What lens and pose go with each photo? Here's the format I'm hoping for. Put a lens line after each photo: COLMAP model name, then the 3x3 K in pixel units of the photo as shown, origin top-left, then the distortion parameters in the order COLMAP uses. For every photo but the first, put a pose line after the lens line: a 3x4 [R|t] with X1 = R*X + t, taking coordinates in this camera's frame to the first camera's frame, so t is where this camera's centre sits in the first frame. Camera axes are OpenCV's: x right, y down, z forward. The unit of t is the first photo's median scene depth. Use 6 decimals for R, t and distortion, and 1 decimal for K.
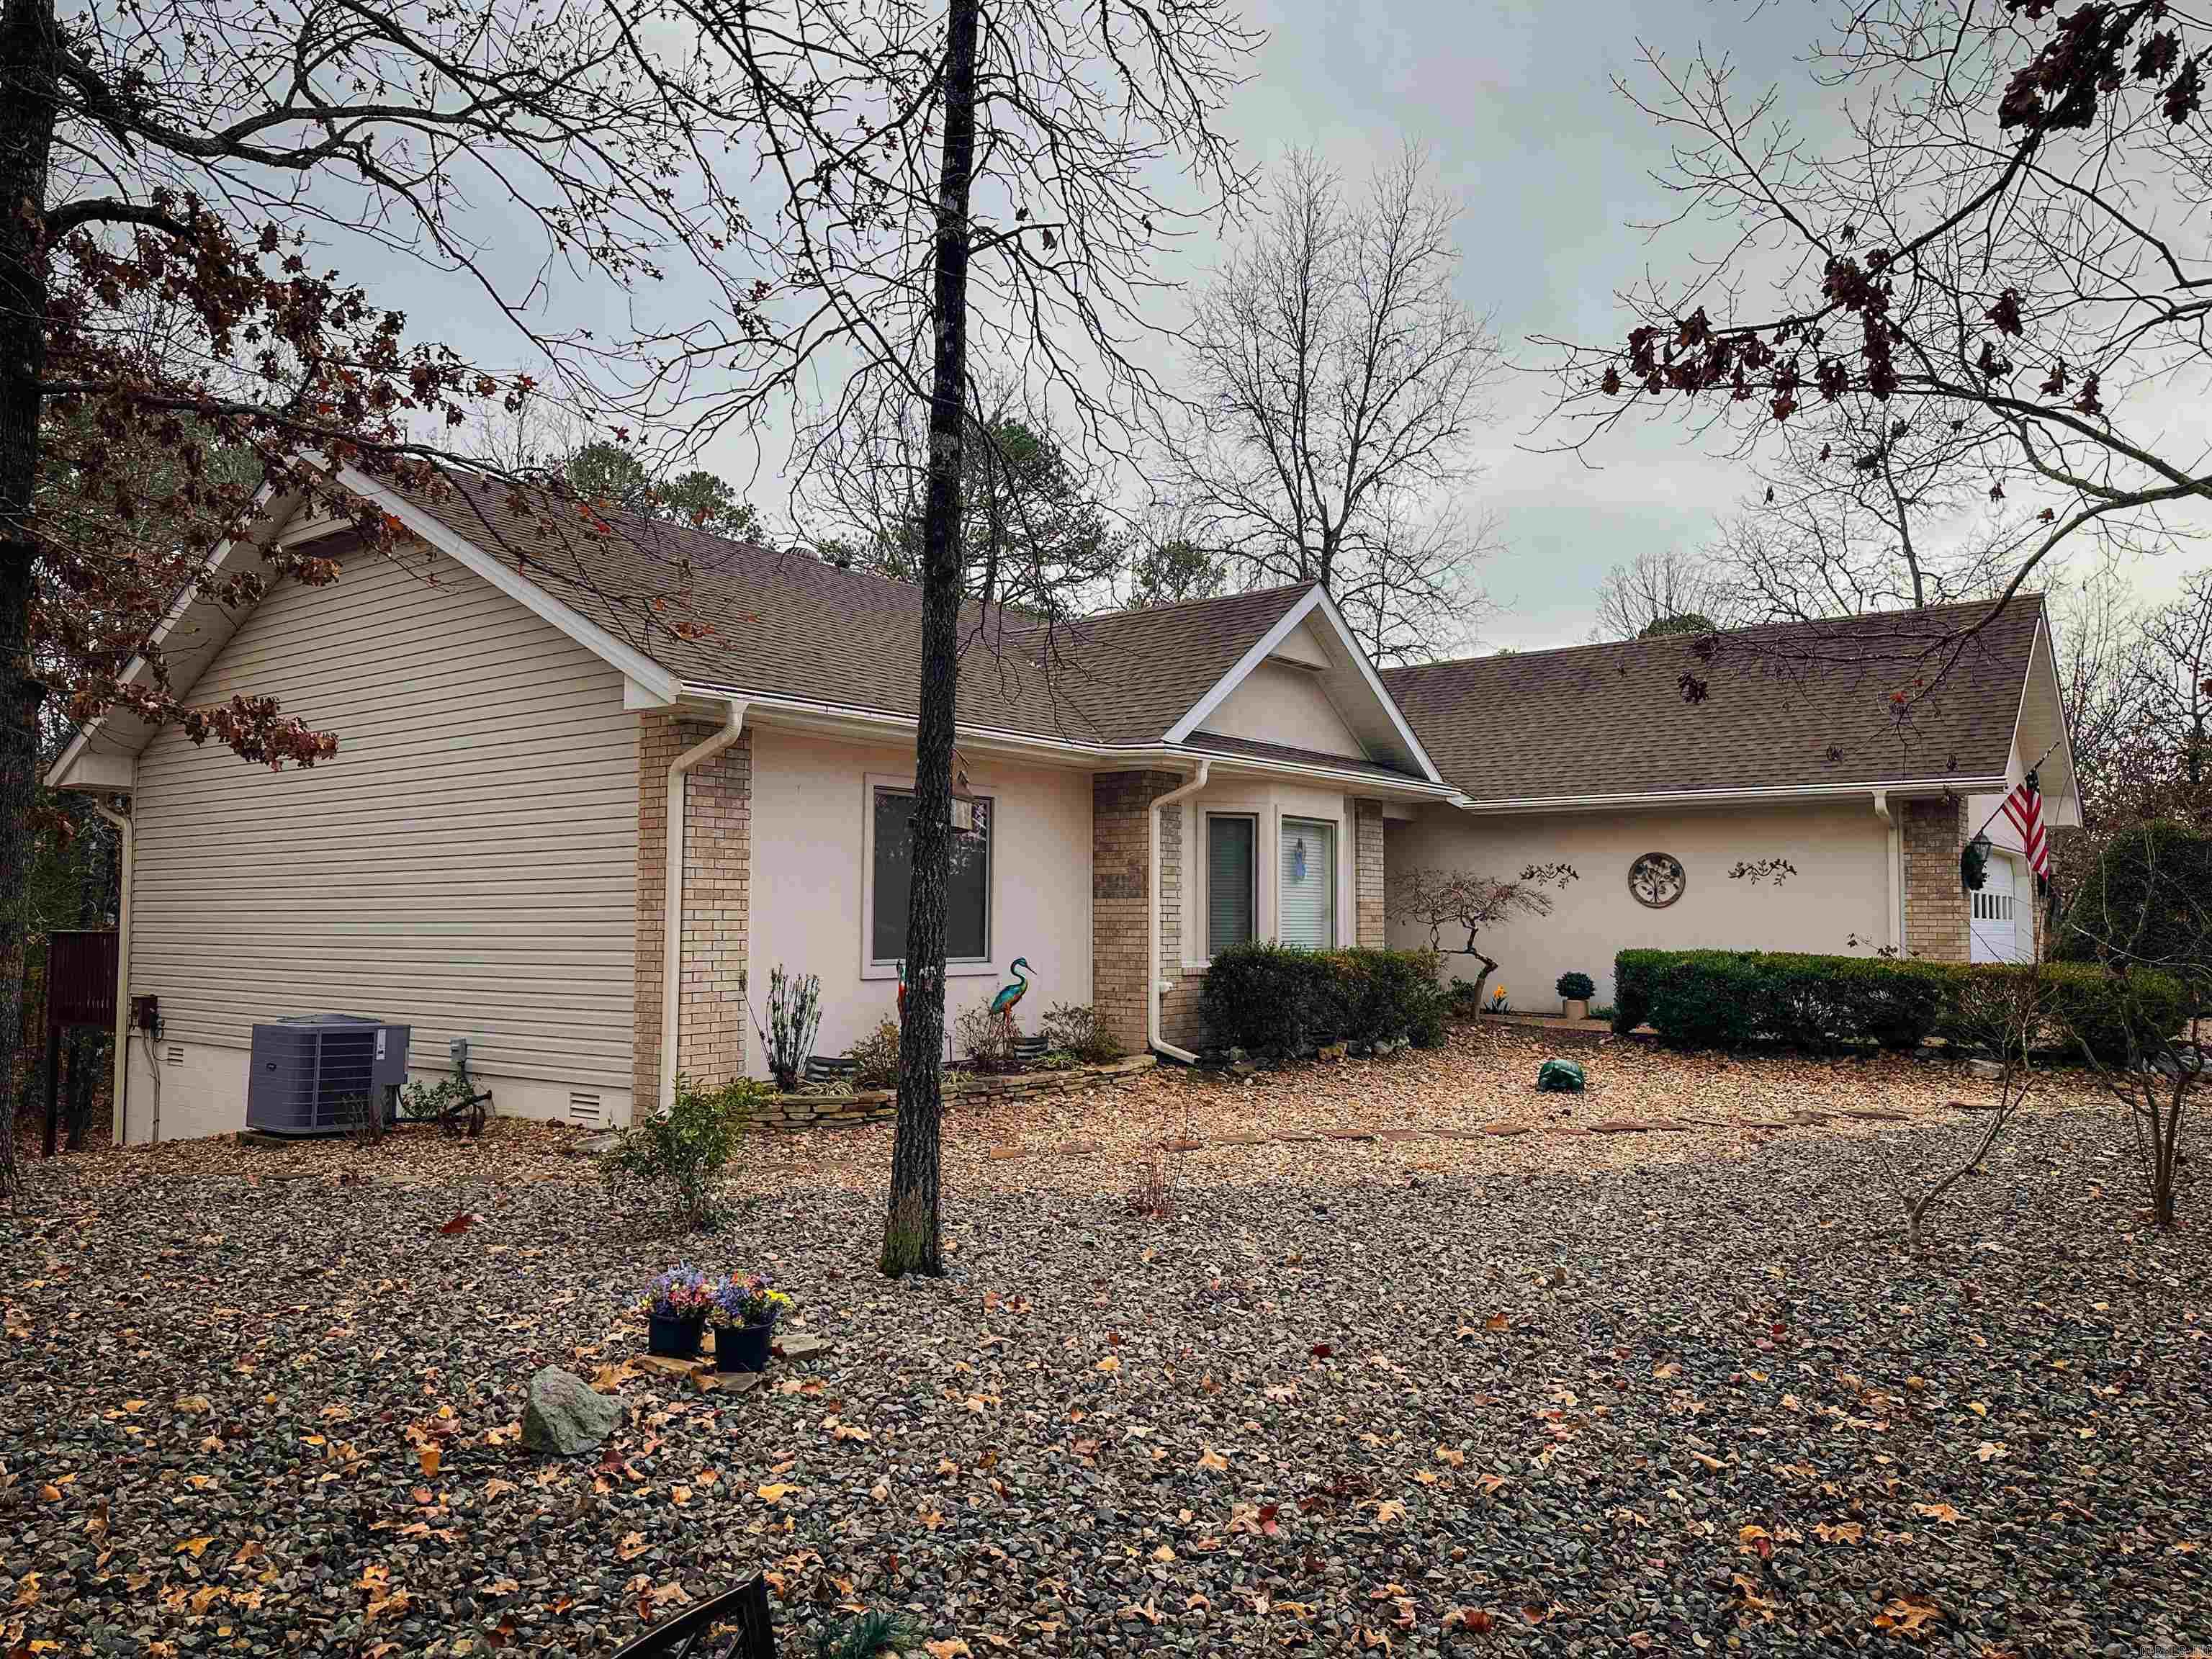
lens RADIAL K [[1556.5, 0, 1108.3], [0, 1556.5, 831.9], [0, 0, 1]] dist [0.002355, 0.000650]
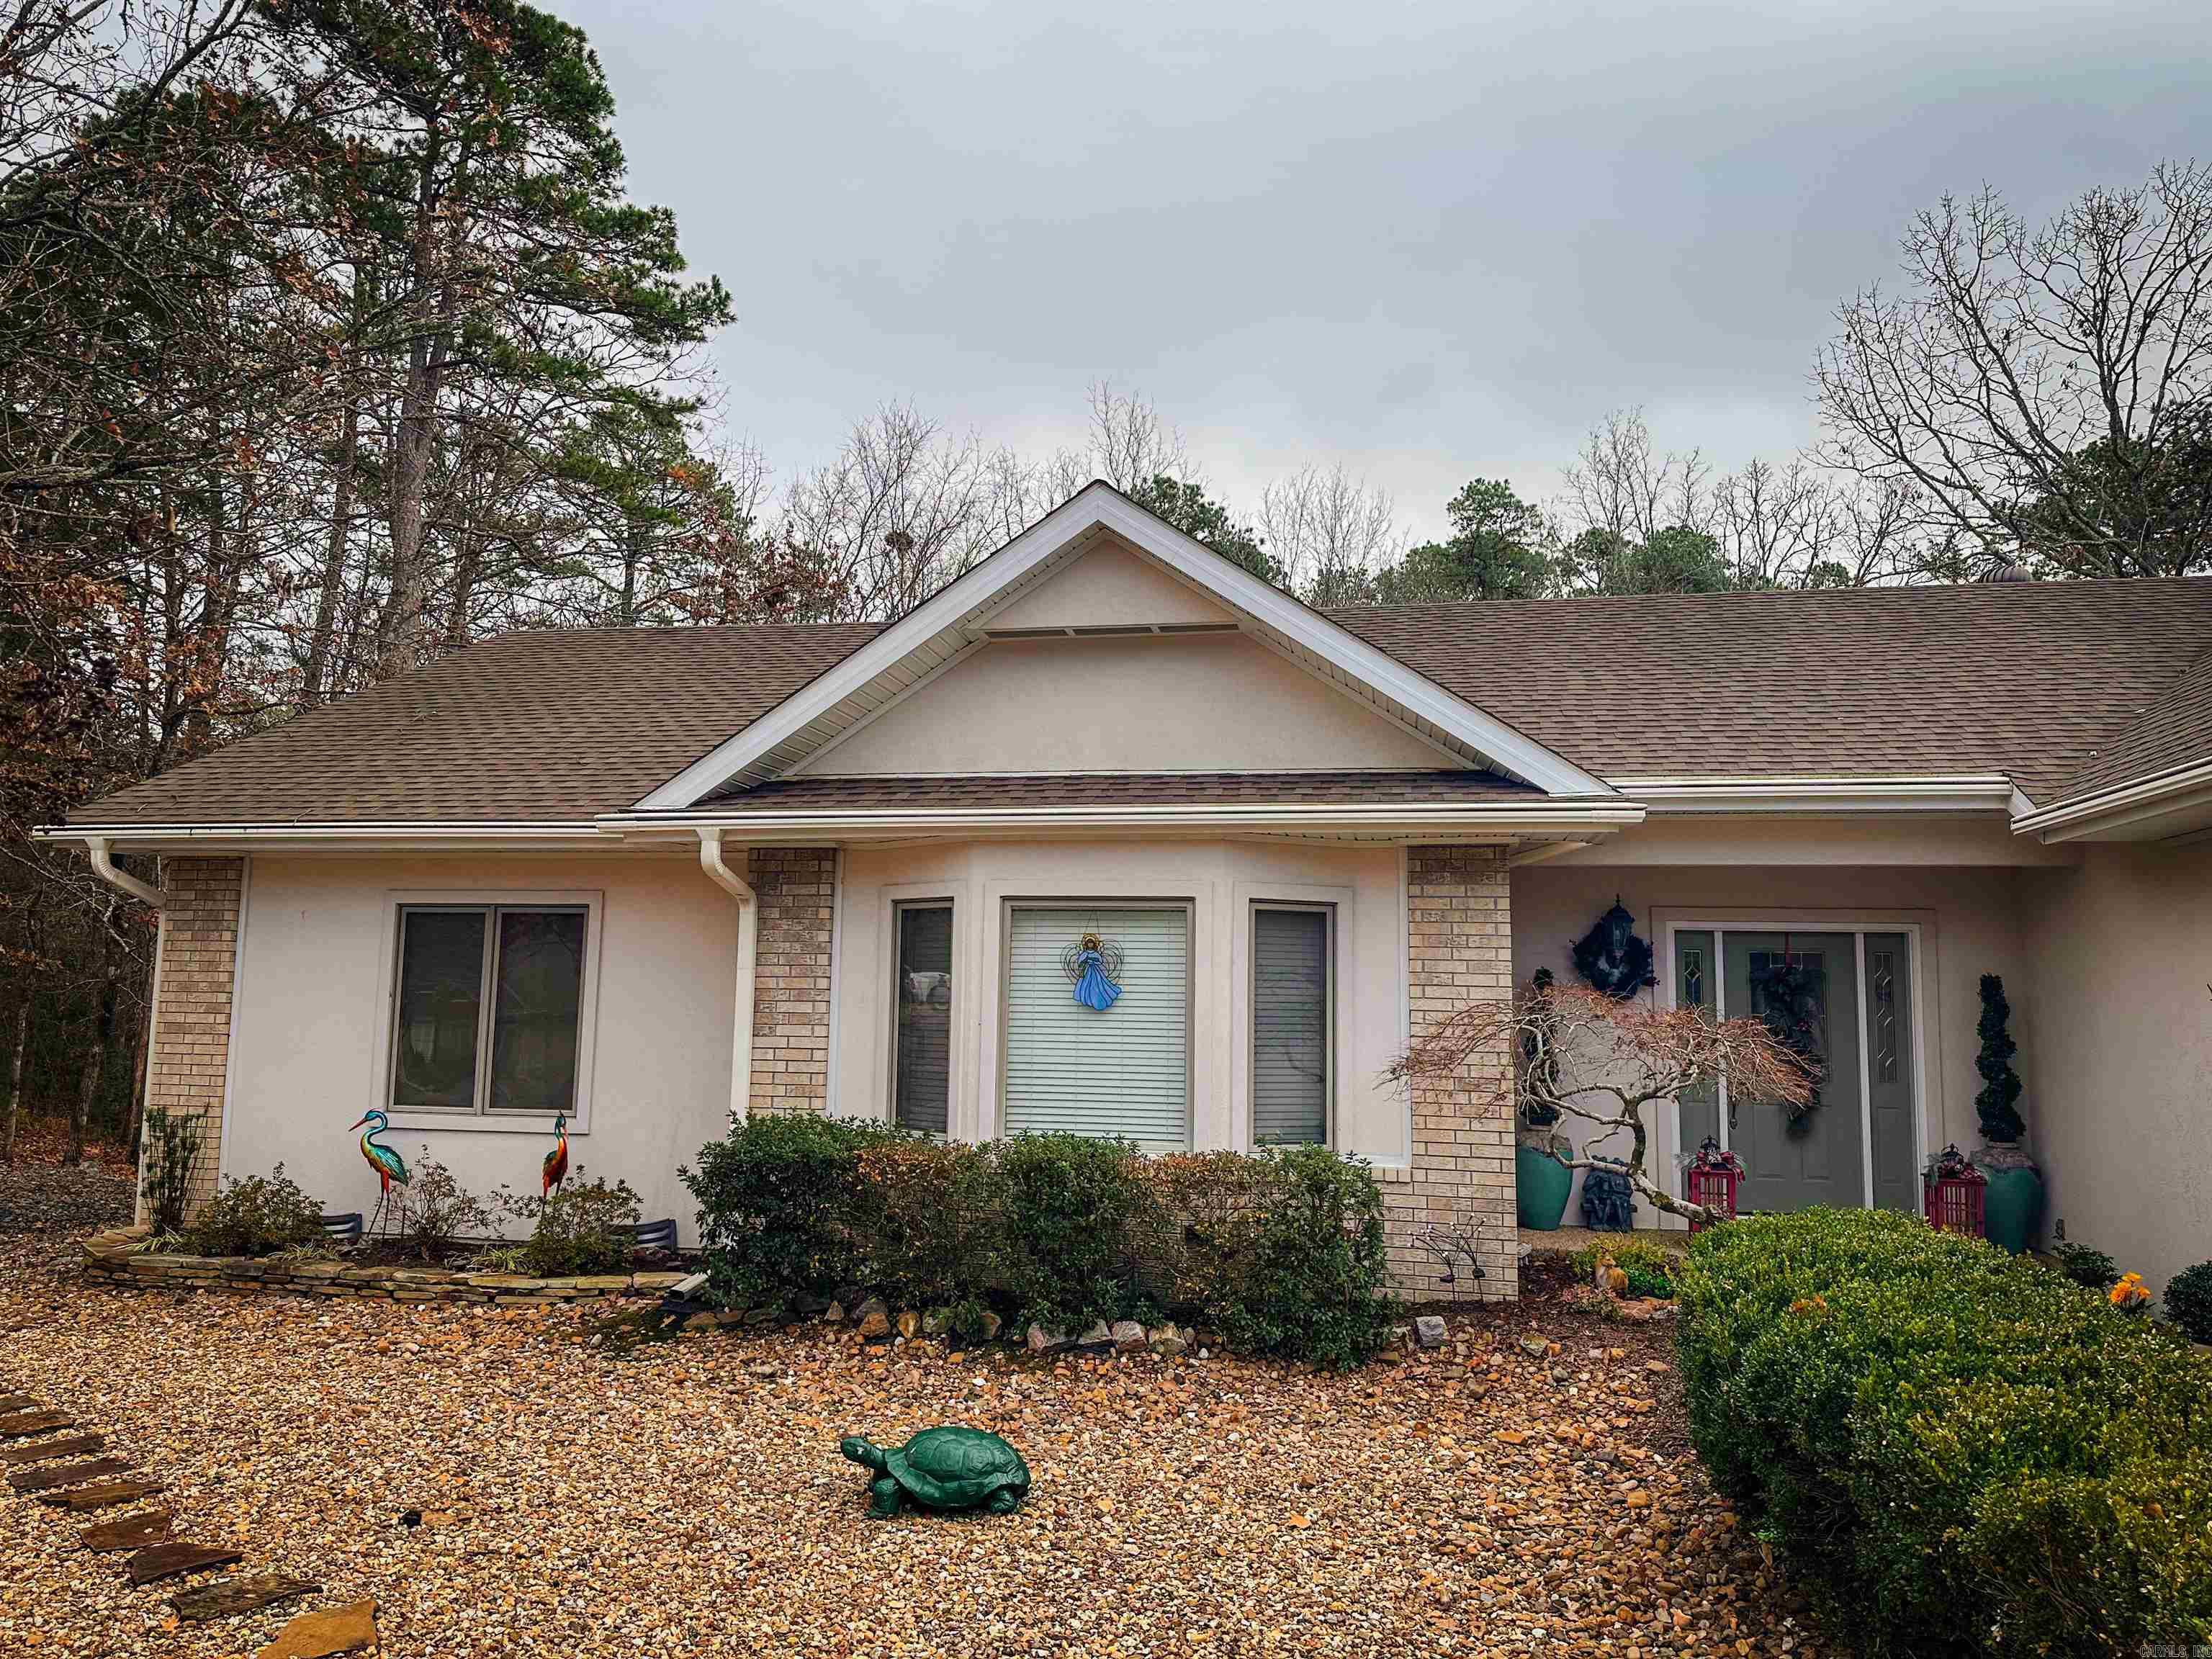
lens RADIAL K [[1556.5, 0, 1106.6], [0, 1556.5, 825.6], [0, 0, 1]] dist [0.002355, 0.000650]
pose [[0.453598, -0.090365, -0.886613, 0.749917], [0.044463, 0.995902, -0.078757, 0.012876], [0.890097, -0.003698, 0.455757, 0.880879]]
